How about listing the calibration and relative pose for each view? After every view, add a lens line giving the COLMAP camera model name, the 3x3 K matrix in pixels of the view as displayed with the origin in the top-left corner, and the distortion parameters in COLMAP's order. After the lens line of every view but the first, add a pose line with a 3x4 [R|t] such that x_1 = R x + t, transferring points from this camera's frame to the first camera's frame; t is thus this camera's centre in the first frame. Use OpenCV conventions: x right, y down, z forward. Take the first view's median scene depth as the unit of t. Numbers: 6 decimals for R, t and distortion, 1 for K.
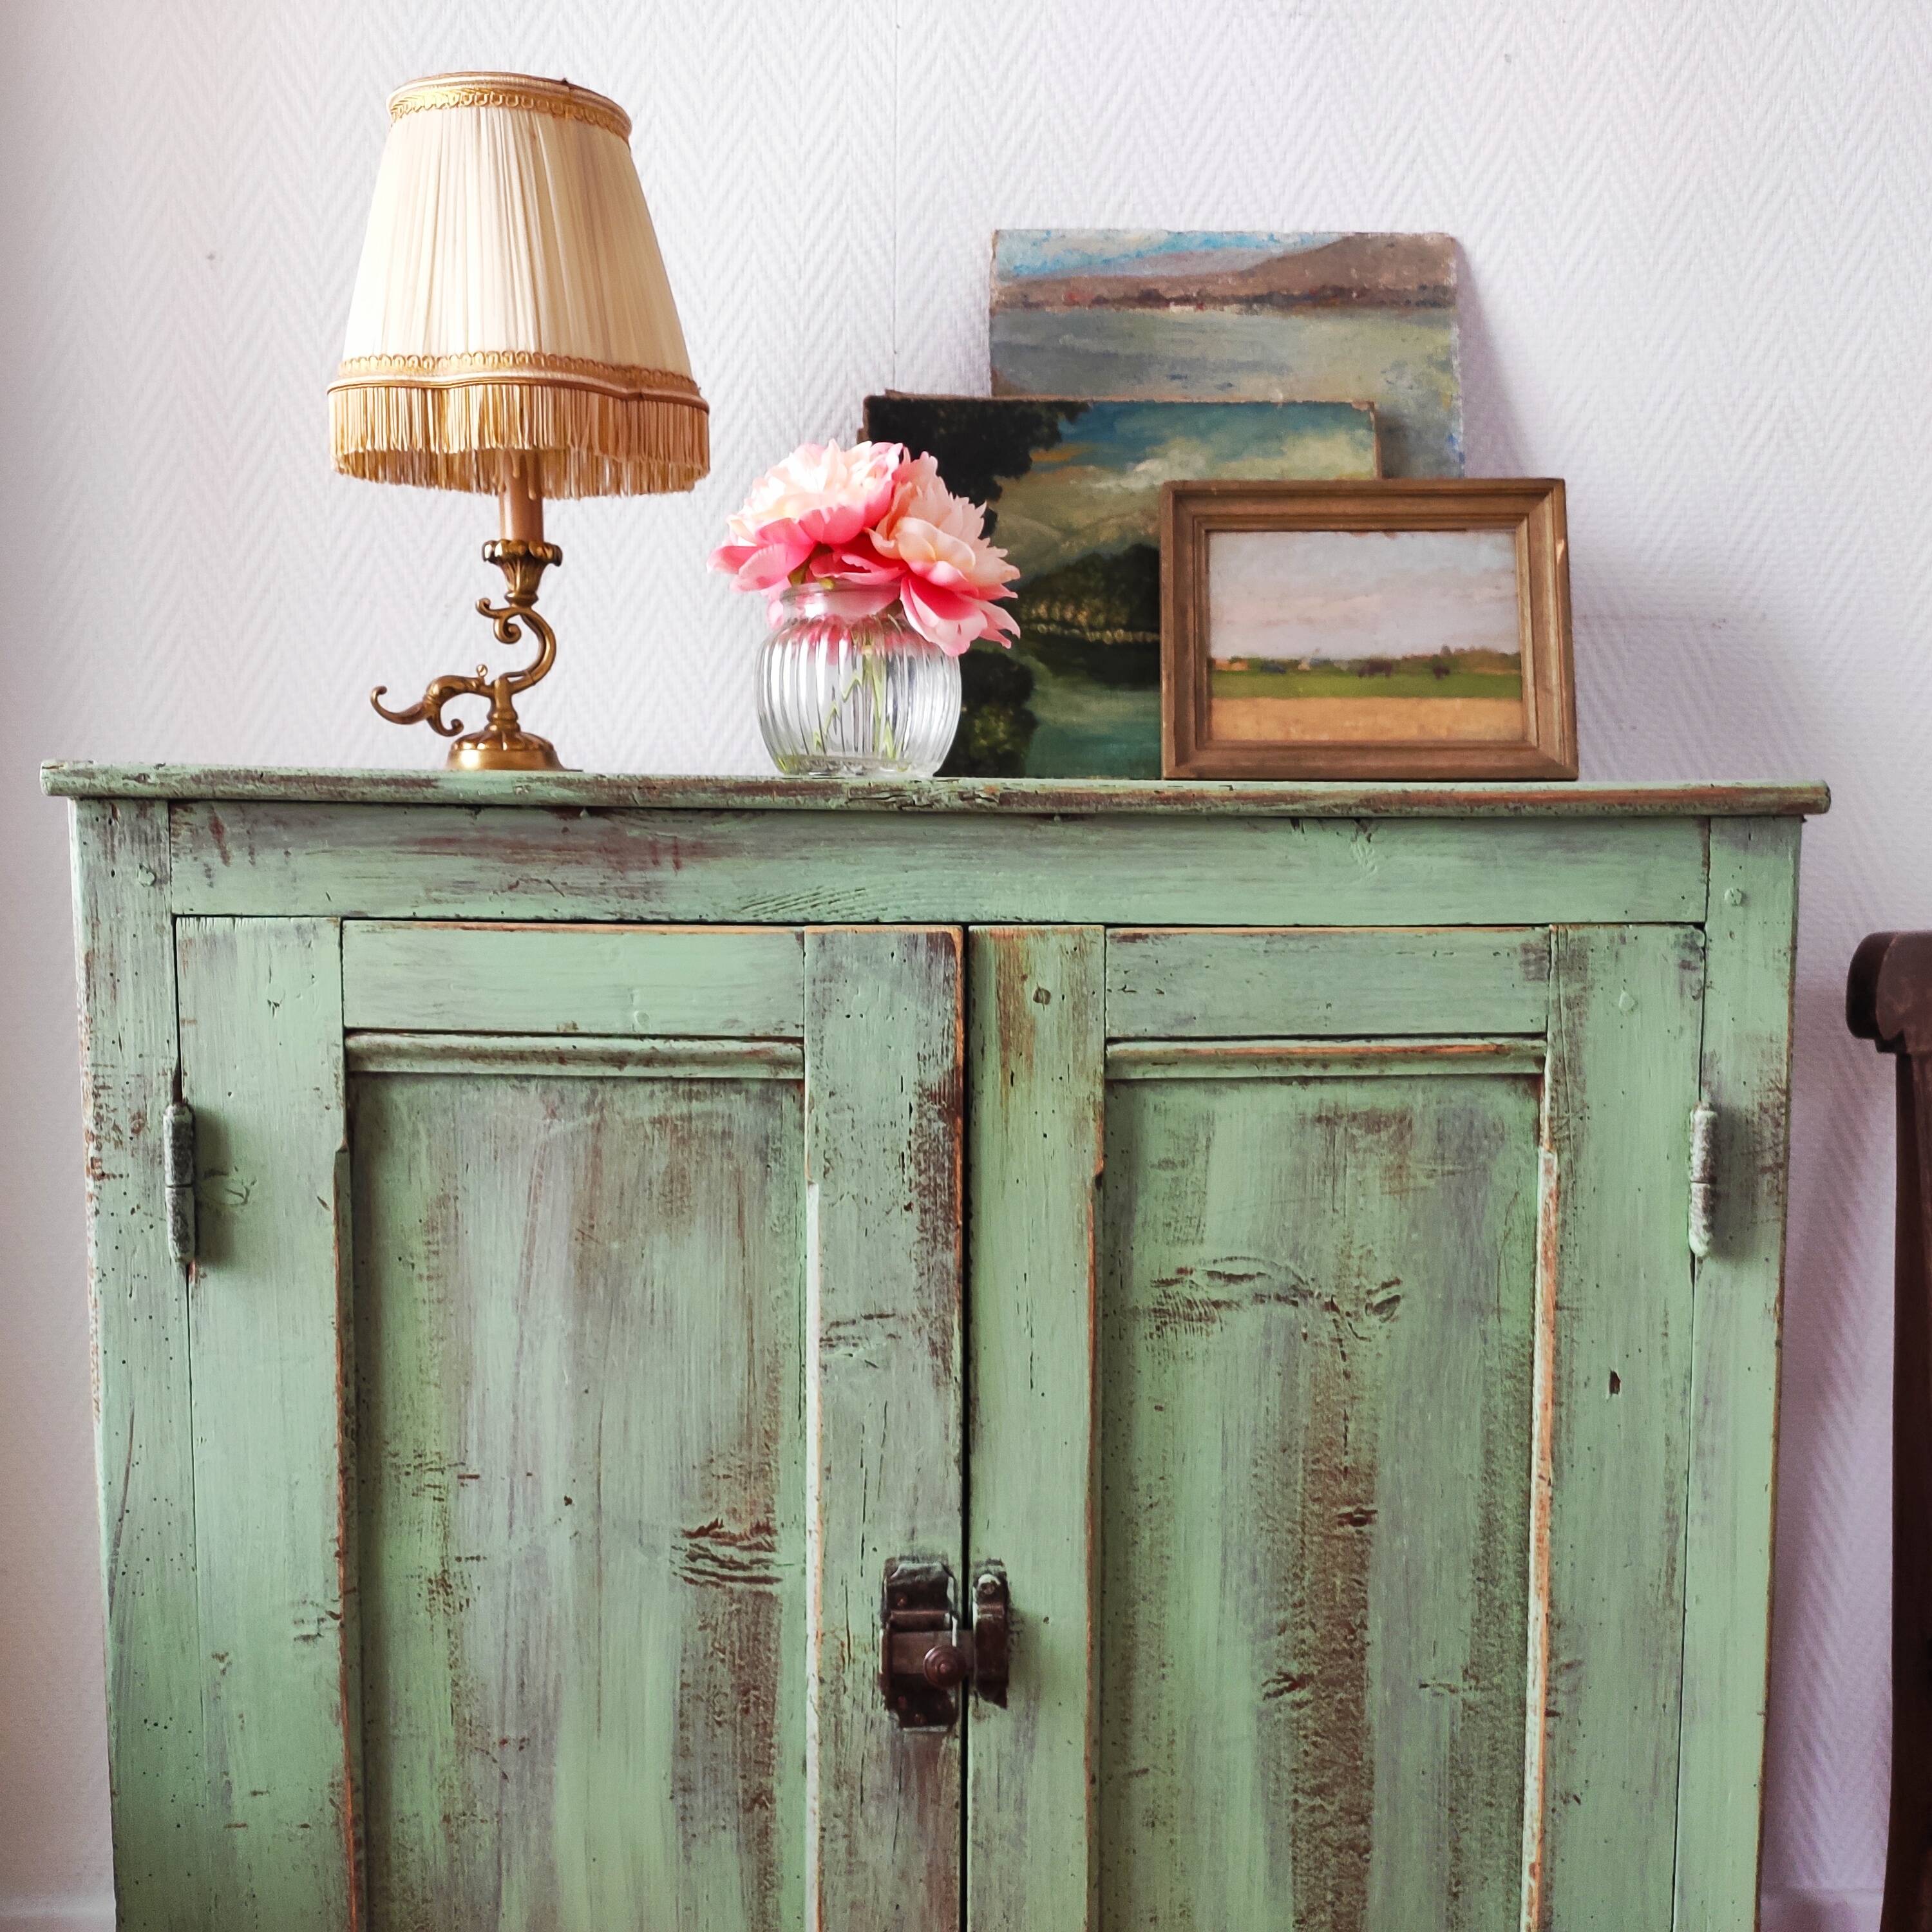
lens RADIAL K [[1910.7, 0, 953.7], [0, 1910.7, 969.4], [0, 0, 1]] dist [0.043713, 0.000000]
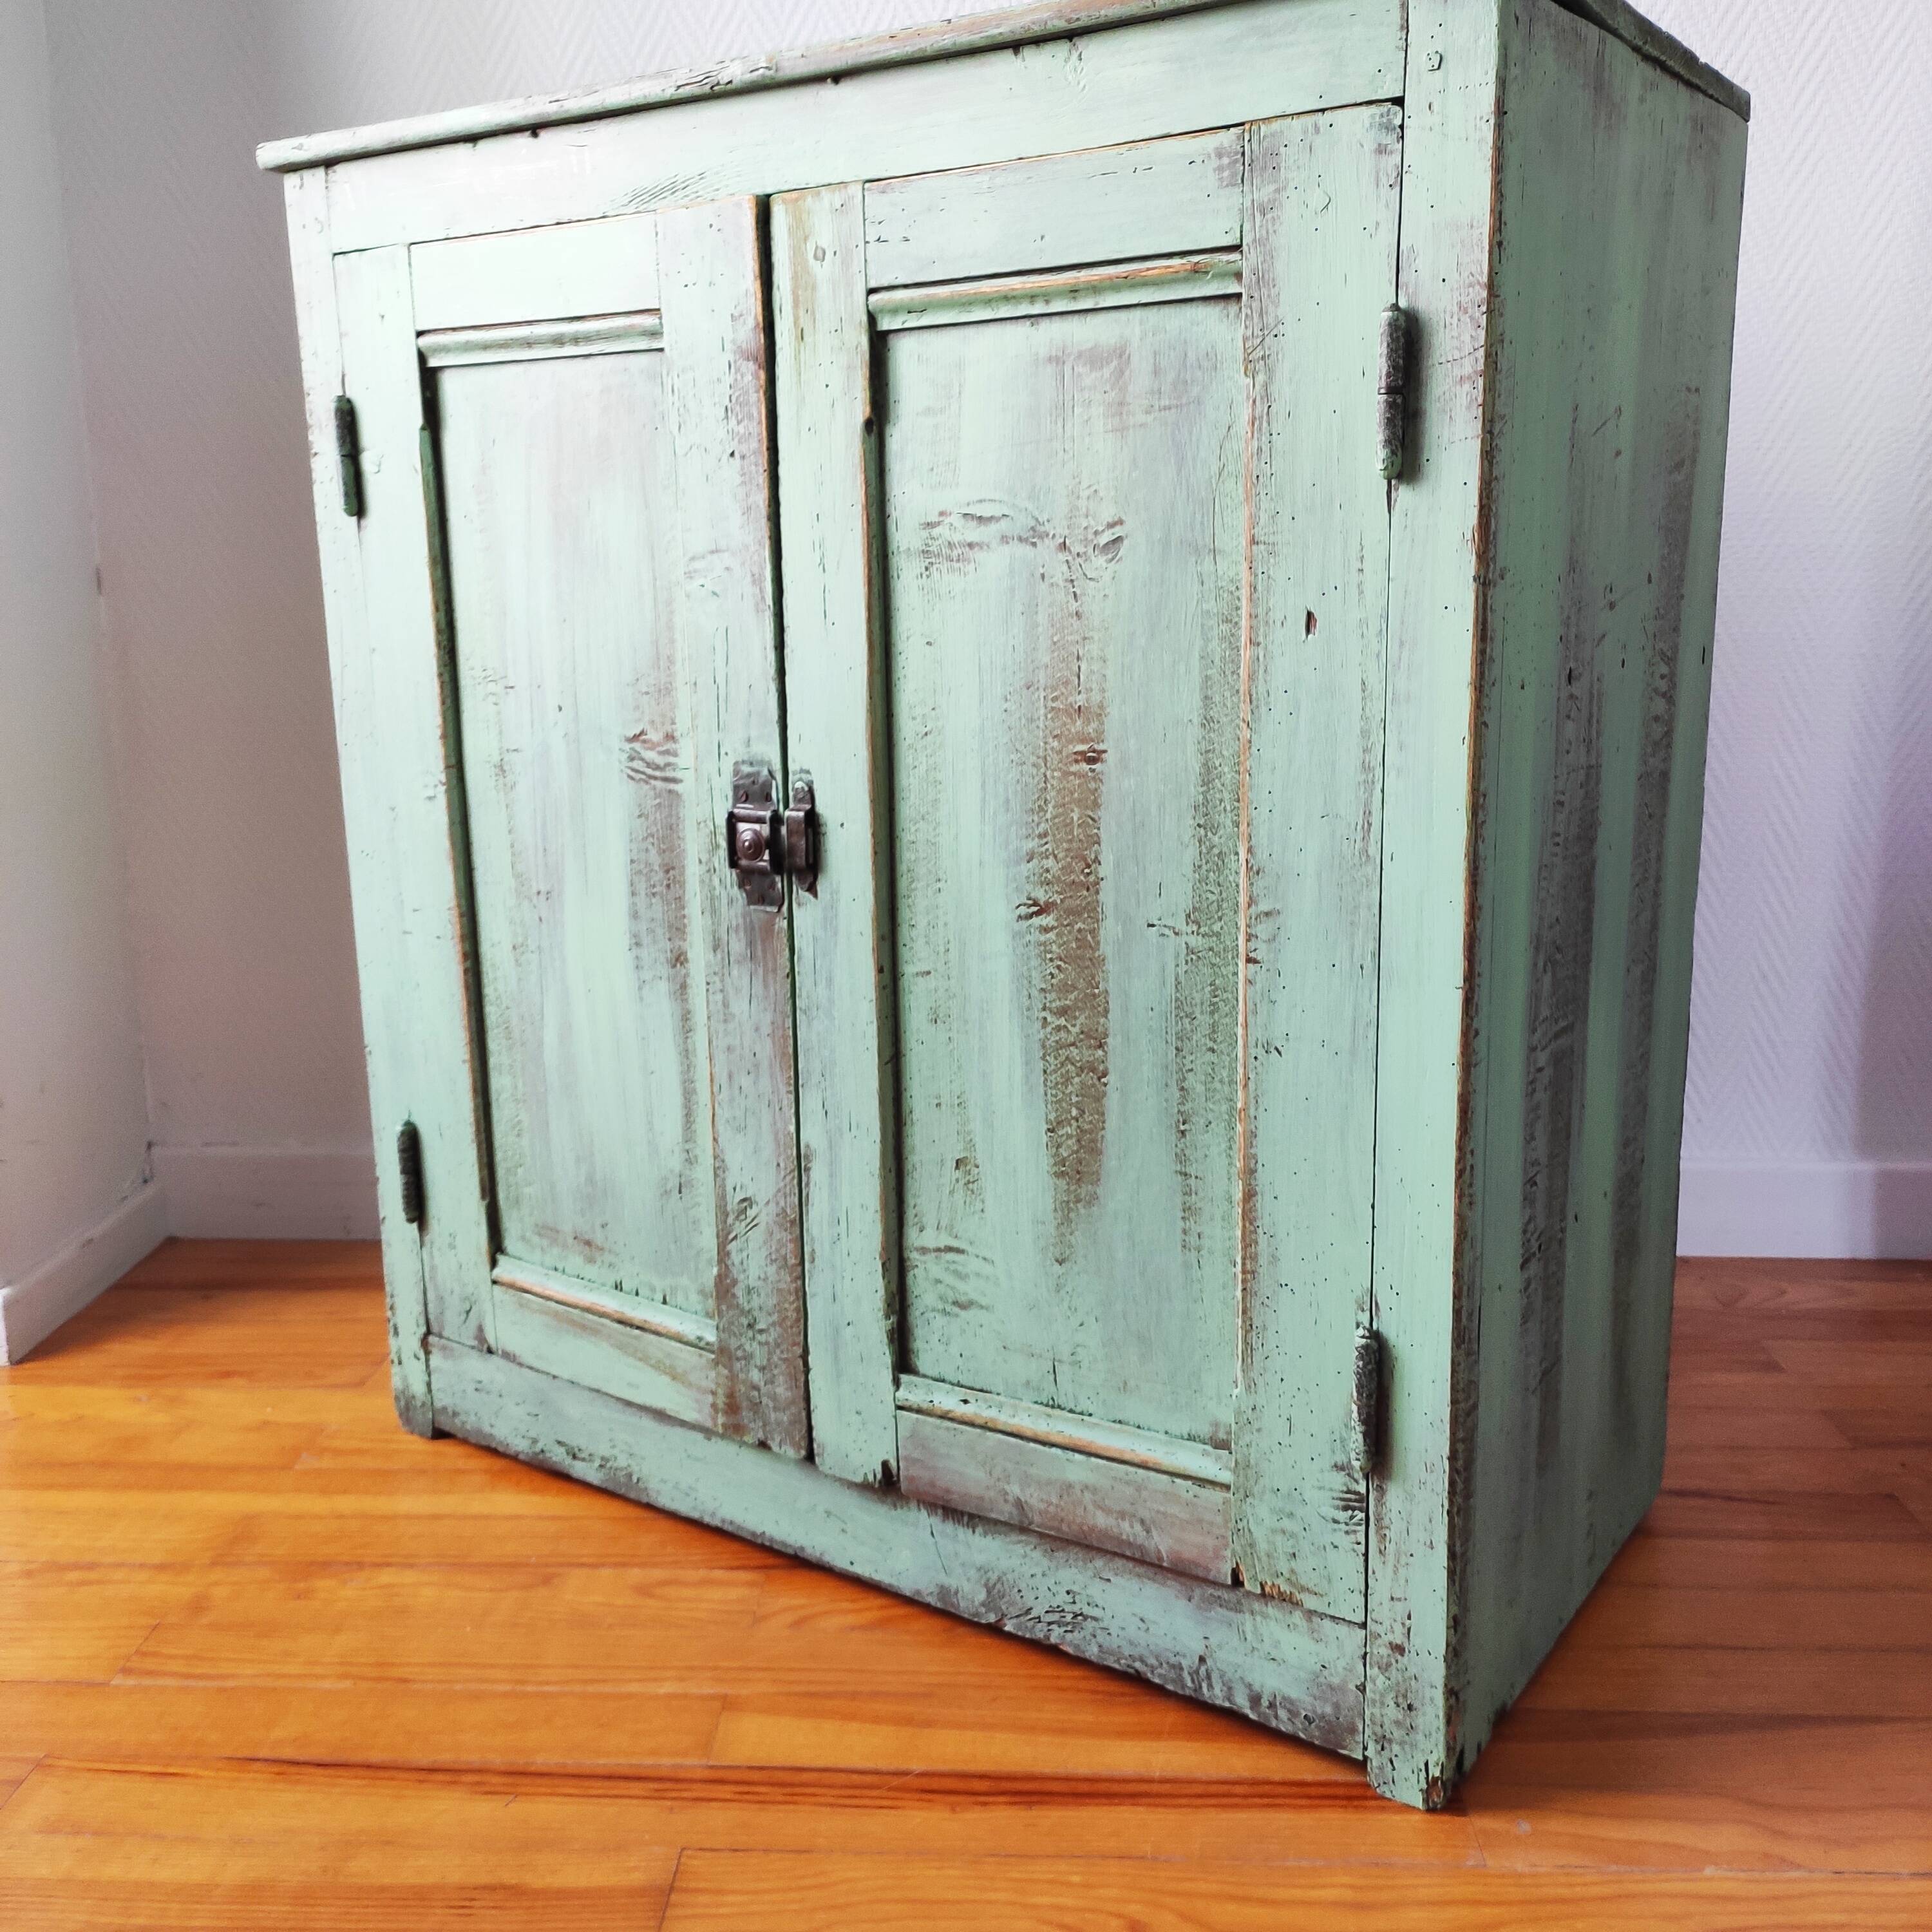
lens RADIAL K [[1910.7, 0, 972.1], [0, 1910.7, 956.4], [0, 0, 1]] dist [0.043713, 0.000000]
pose [[0.804519, 0.104333, -0.584691, 0.796352], [-0.039421, 0.991659, 0.122711, 0.272655], [0.592617, -0.075674, 0.801922, 0.112838]]
